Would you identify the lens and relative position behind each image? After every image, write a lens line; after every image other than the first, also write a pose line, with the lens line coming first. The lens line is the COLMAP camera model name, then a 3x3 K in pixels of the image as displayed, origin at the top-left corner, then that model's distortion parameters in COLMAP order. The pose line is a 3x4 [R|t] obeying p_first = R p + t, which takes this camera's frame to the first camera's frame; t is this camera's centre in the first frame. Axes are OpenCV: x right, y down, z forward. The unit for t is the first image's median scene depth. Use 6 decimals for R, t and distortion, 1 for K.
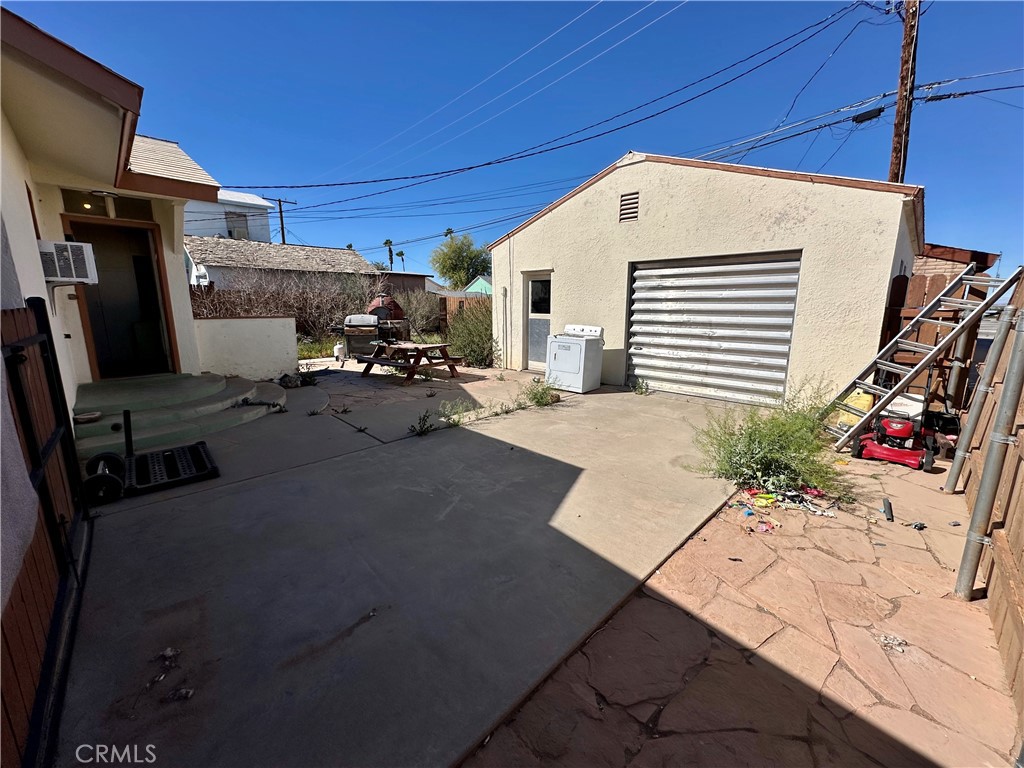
lens RADIAL K [[409.7, 0, 510.8], [0, 409.7, 383.5], [0, 0, 1]] dist [-0.004282, 0.000038]
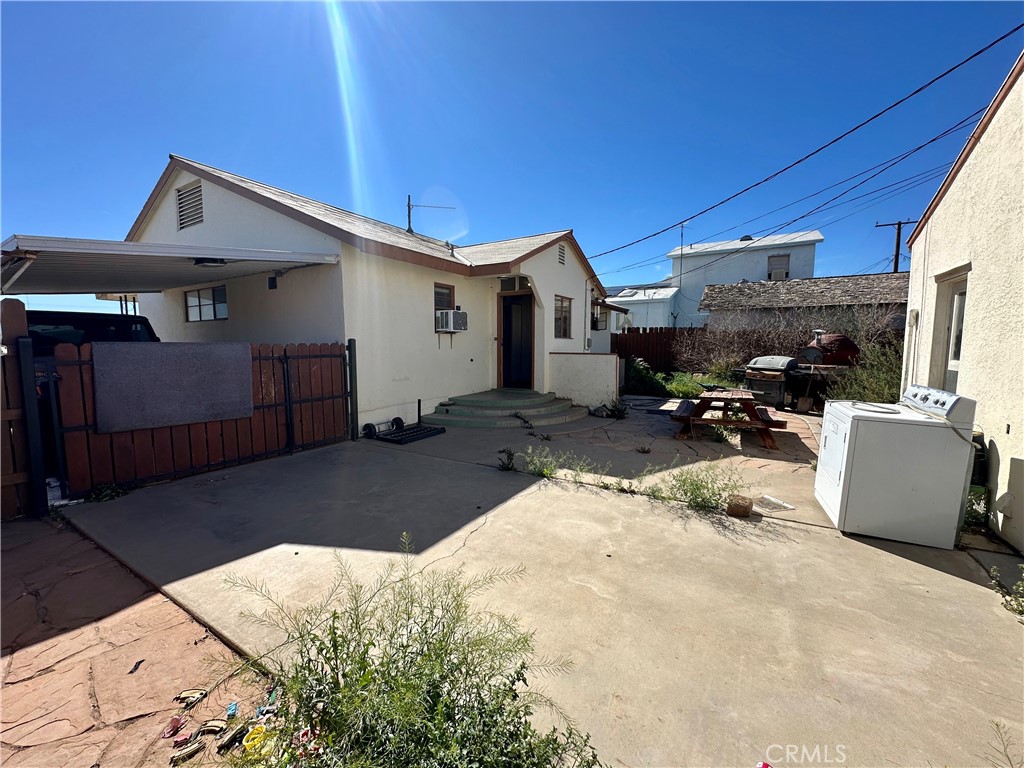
lens RADIAL K [[409.7, 0, 510.8], [0, 409.7, 383.5], [0, 0, 1]] dist [-0.004282, 0.000038]
pose [[0.237323, 0.089872, -0.967265, 0.652861], [-0.184857, 0.981695, 0.045857, -0.115933], [0.953680, 0.167922, 0.249592, 0.646401]]
